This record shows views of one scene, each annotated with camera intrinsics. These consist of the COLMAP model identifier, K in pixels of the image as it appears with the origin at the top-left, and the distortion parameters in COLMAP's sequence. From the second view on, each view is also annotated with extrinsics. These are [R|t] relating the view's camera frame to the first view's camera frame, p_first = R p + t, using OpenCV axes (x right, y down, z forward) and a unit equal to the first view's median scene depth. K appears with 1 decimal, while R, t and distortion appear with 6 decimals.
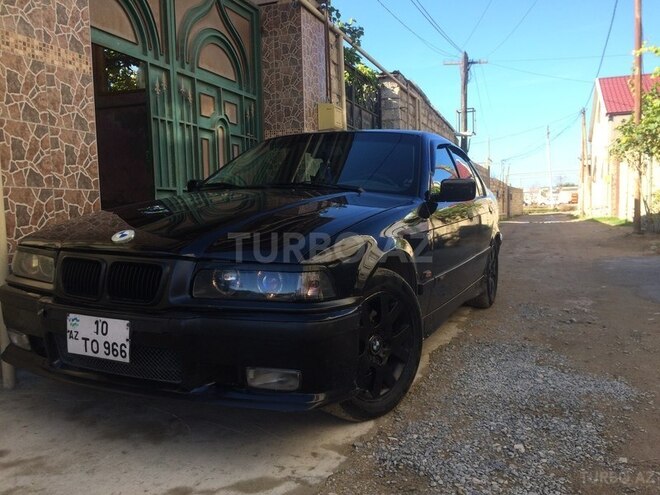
lens RADIAL K [[553.3, 0, 335.6], [0, 553.3, 249.1], [0, 0, 1]] dist [0.074389, -0.079295]
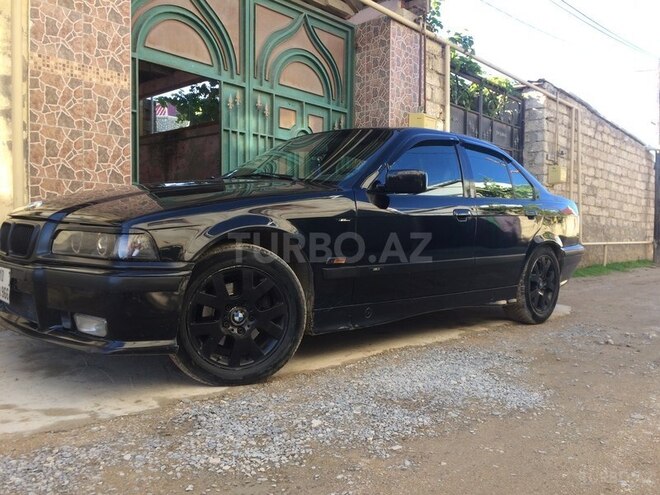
lens RADIAL K [[553.3, 0, 327.9], [0, 553.3, 249.1], [0, 0, 1]] dist [0.074389, -0.079295]
pose [[0.935494, 0.040485, -0.351016, 0.262858], [-0.055036, 0.997985, -0.031573, 0.030176], [0.349031, 0.048855, 0.935837, 0.028122]]
